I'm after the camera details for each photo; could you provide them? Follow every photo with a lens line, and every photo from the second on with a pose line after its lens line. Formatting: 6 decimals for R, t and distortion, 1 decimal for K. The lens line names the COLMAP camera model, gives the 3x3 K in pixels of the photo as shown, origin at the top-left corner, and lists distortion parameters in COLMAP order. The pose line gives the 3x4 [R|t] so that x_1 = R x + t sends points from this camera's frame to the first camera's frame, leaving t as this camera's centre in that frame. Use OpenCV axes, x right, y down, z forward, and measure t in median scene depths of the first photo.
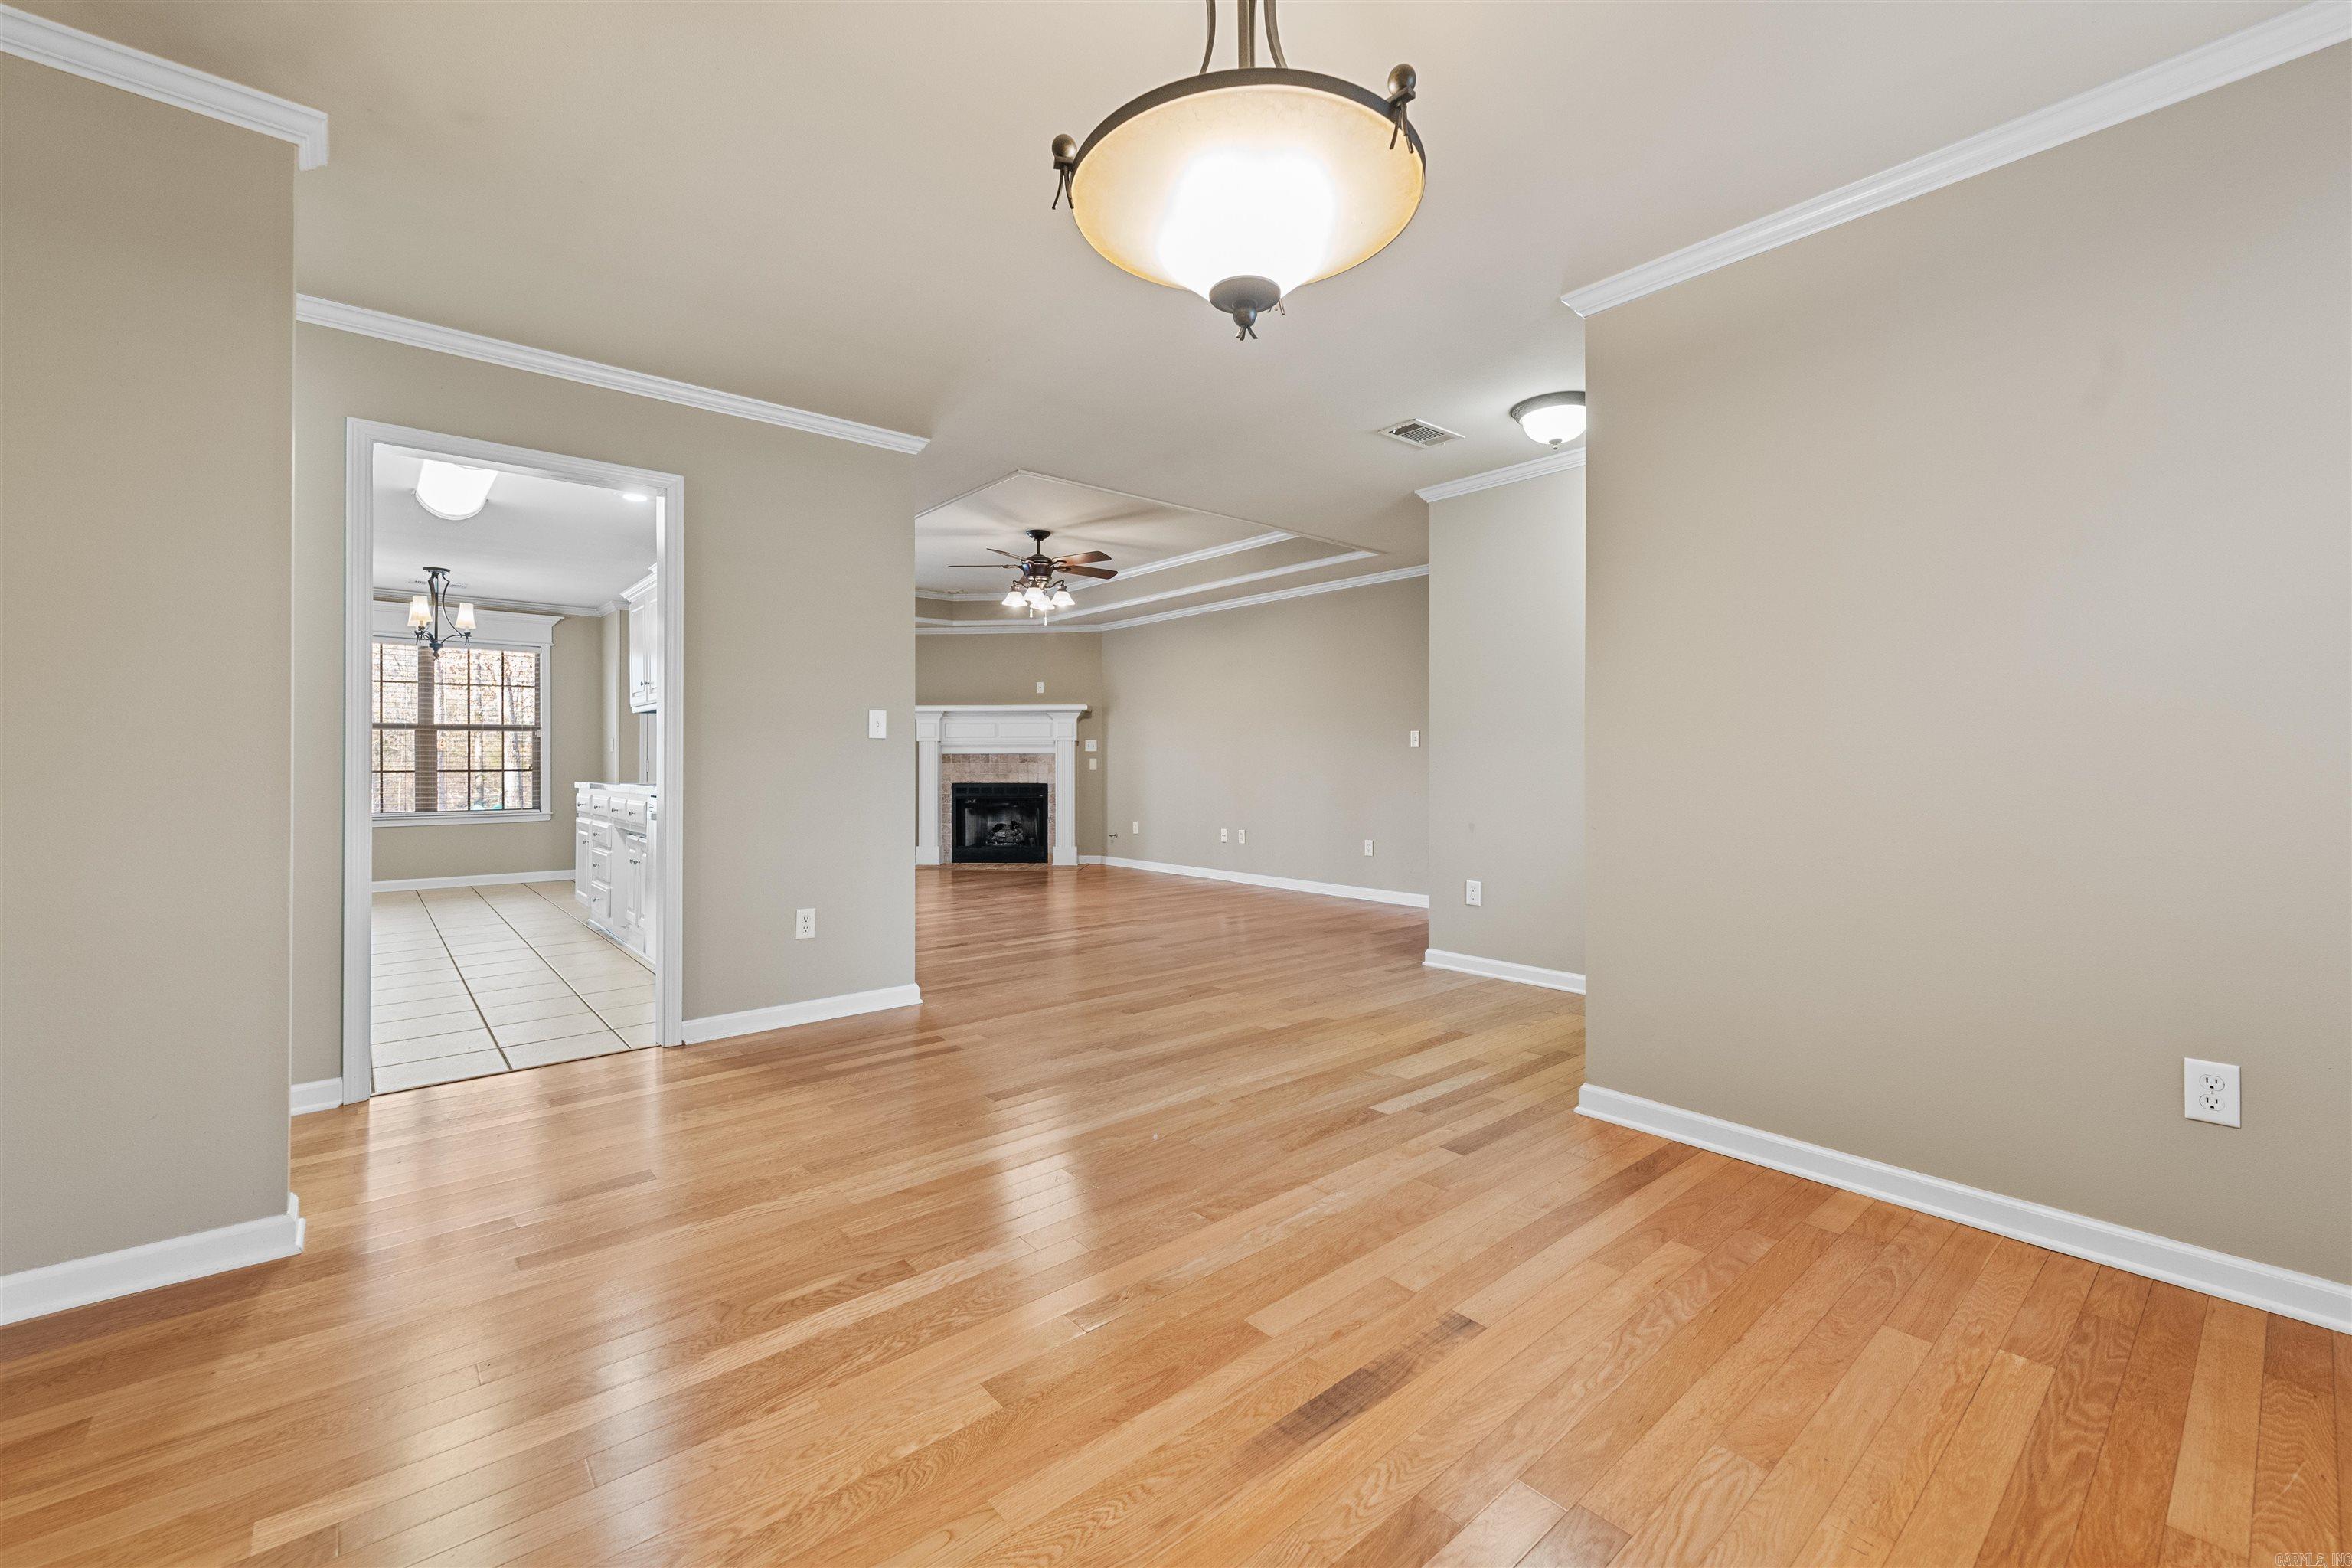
lens RADIAL K [[956.6, 0, 1169.3], [0, 956.6, 754.5], [0, 0, 1]] dist [0.009020, -0.002078]
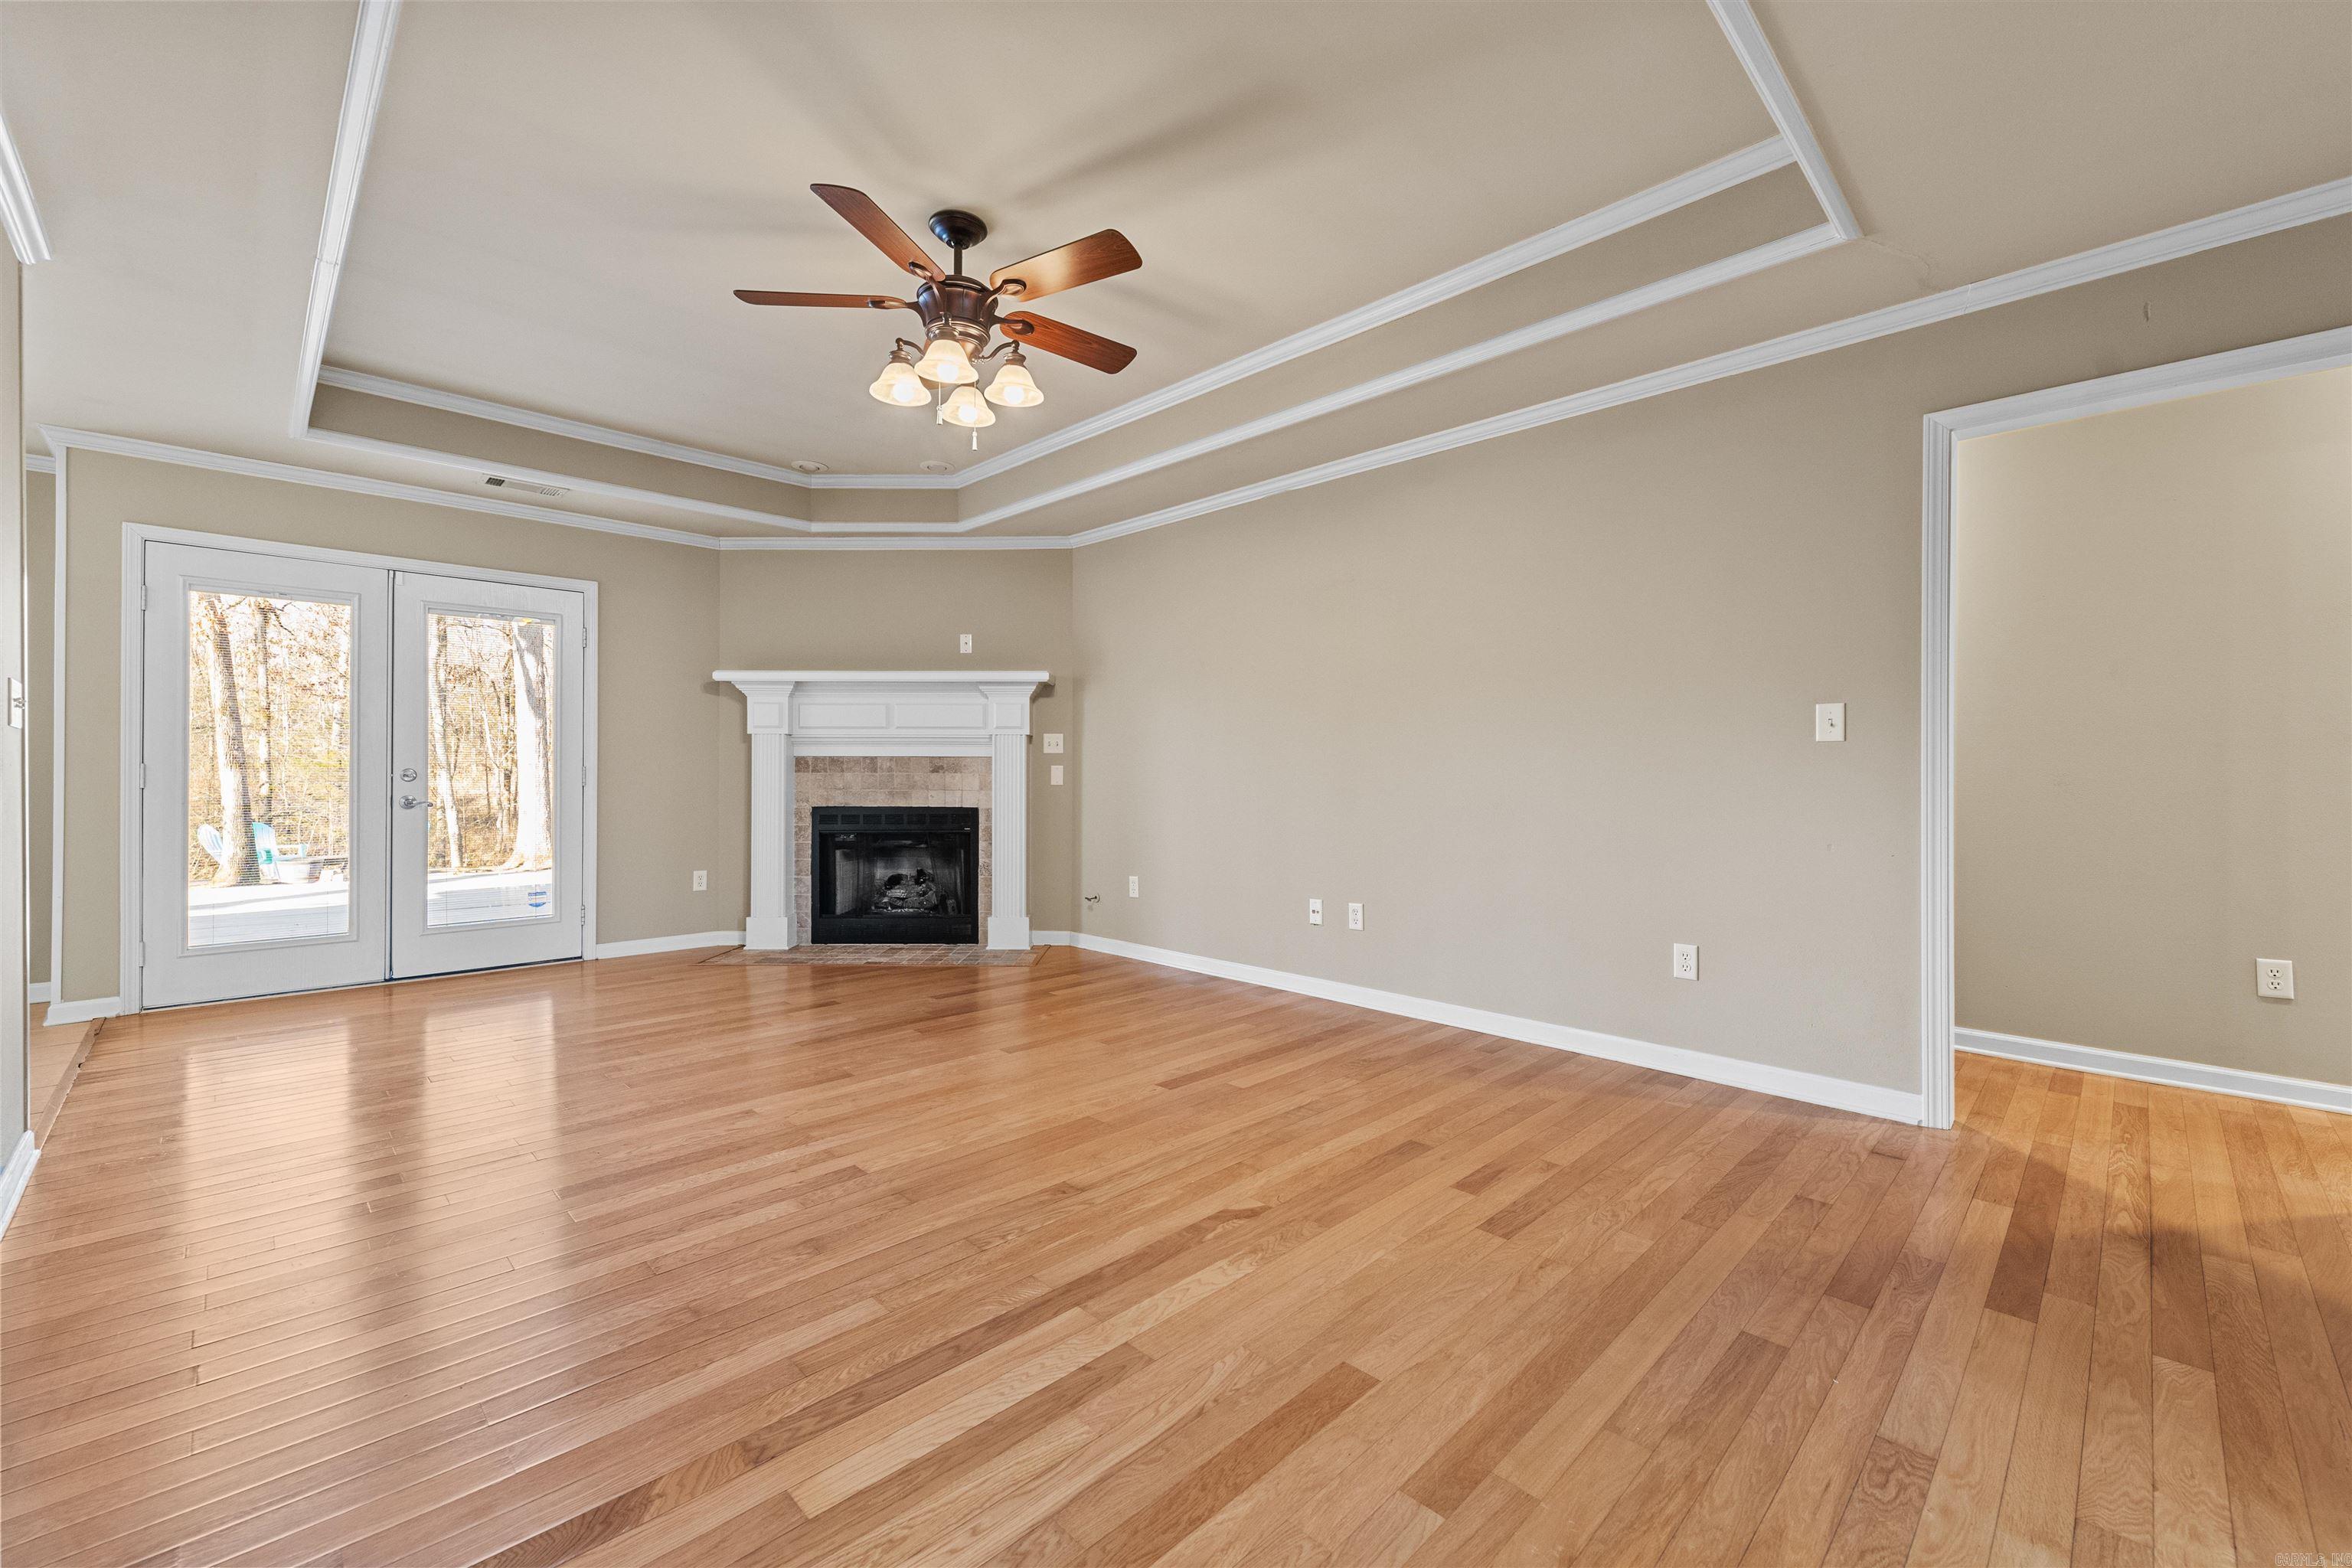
lens RADIAL K [[956.6, 0, 1166.6], [0, 956.6, 773.0], [0, 0, 1]] dist [0.009020, -0.002078]
pose [[0.997722, 0.005034, 0.067265, -0.052429], [-0.005664, 0.999942, 0.009181, 0.003140], [-0.067214, -0.009541, 0.997693, 0.412804]]
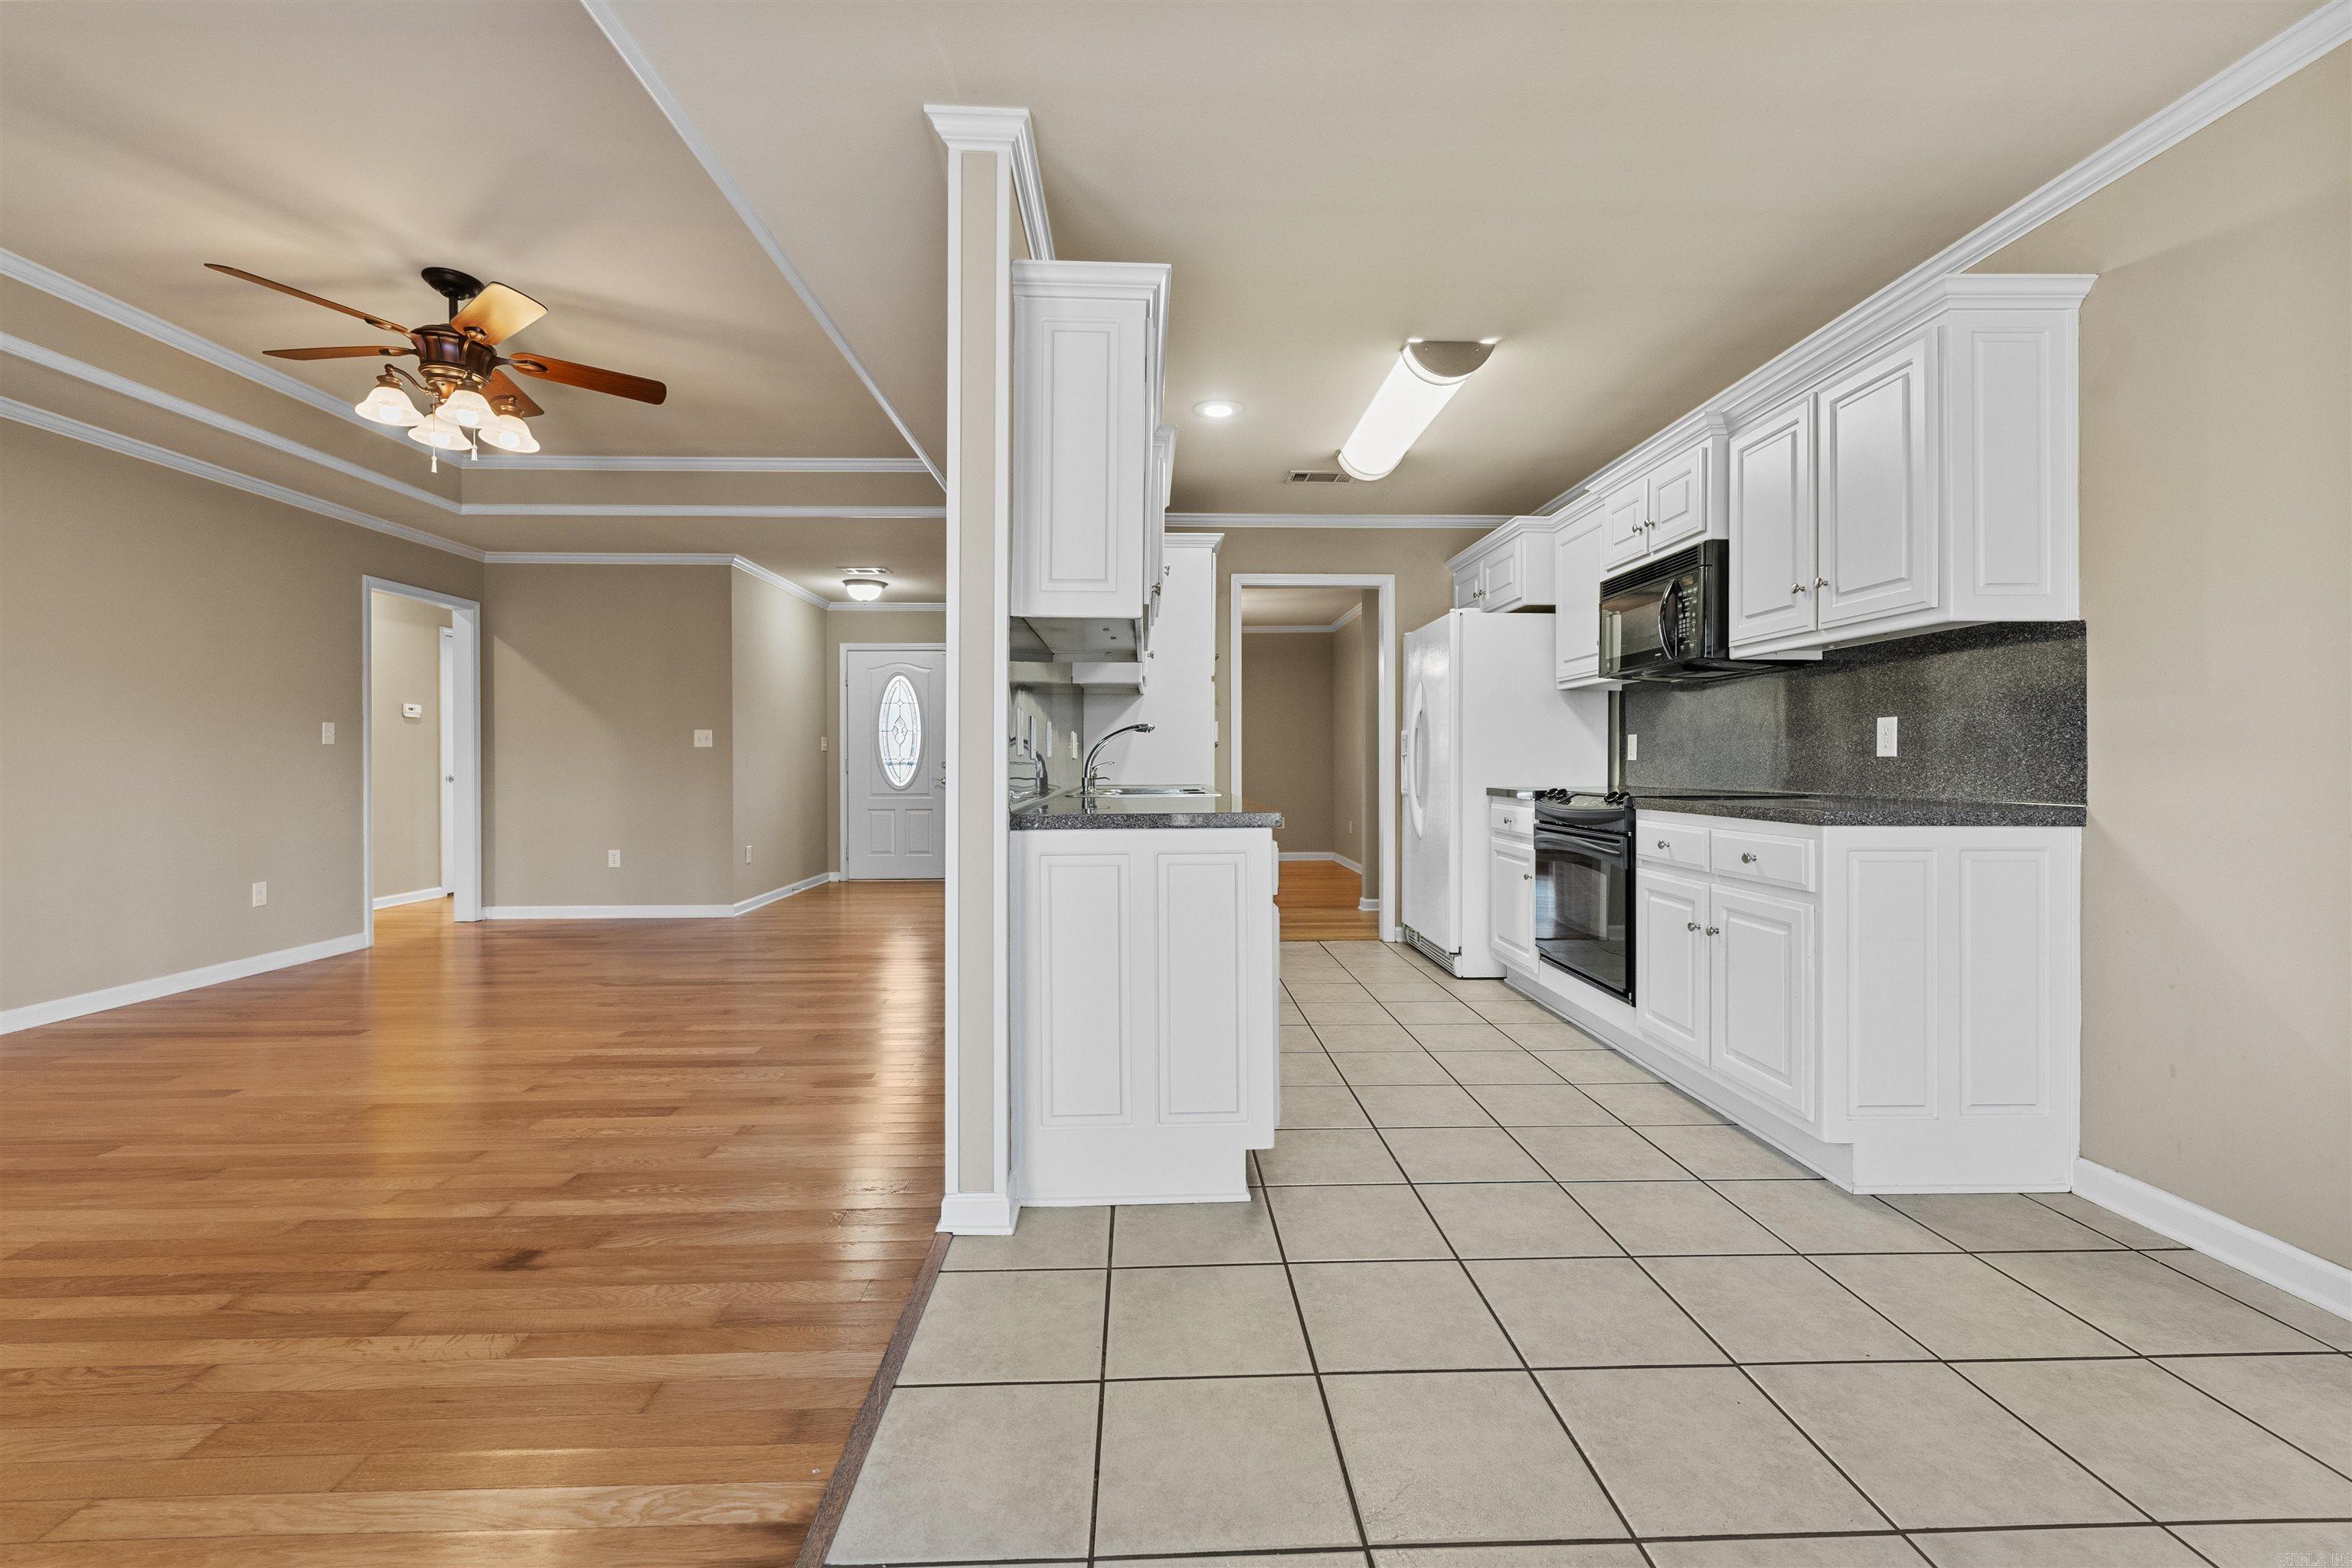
lens RADIAL K [[956.6, 0, 1163.9], [0, 956.6, 770.0], [0, 0, 1]] dist [0.009020, -0.002078]
pose [[-0.783722, -0.000078, 0.621112, -0.517698], [-0.000053, 1.000000, 0.000058, 0.007876], [-0.621112, 0.000013, -0.783722, 0.835390]]
